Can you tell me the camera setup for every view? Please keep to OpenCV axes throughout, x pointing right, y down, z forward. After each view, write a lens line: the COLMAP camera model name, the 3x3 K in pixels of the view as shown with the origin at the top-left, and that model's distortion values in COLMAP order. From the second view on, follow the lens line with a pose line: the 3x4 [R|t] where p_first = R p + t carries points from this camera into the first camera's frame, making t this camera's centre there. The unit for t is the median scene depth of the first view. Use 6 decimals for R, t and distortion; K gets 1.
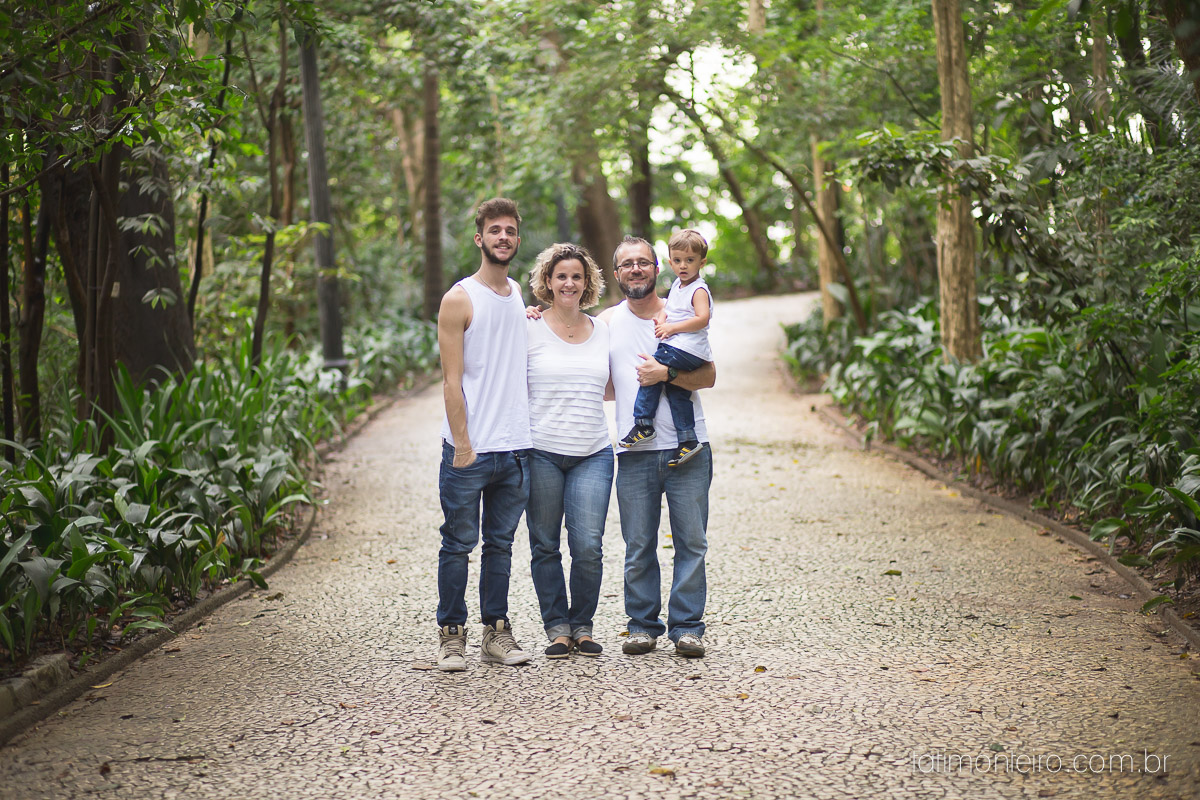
lens RADIAL K [[3052.7, 0, 600.0], [0, 3052.7, 400.0], [0, 0, 1]] dist [-0.007661, -2.473994]
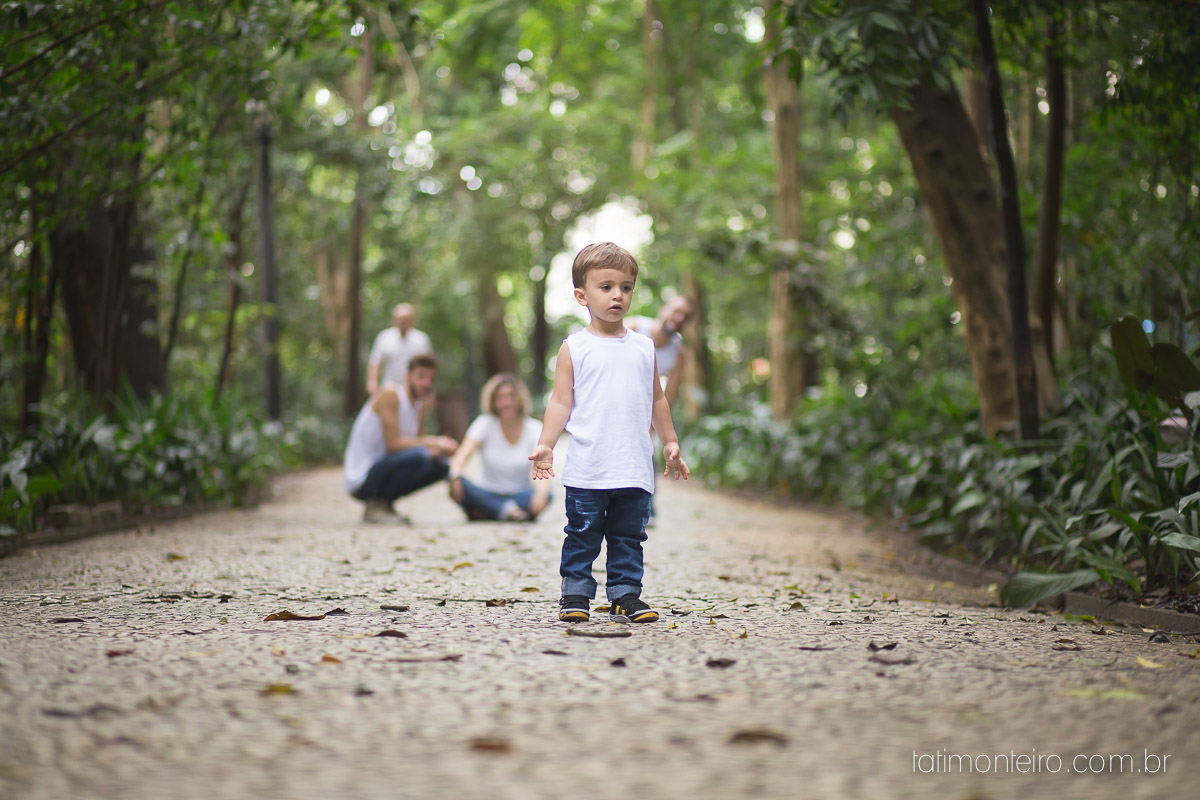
lens RADIAL K [[2881.2, 0, 600.0], [0, 2881.2, 400.0], [0, 0, 1]] dist [-0.021927, -1.258377]
pose [[0.998465, 0.043303, 0.034528, 0.002860], [-0.041428, 0.997719, -0.053293, 0.052600], [-0.036757, 0.051781, 0.997982, -0.215171]]
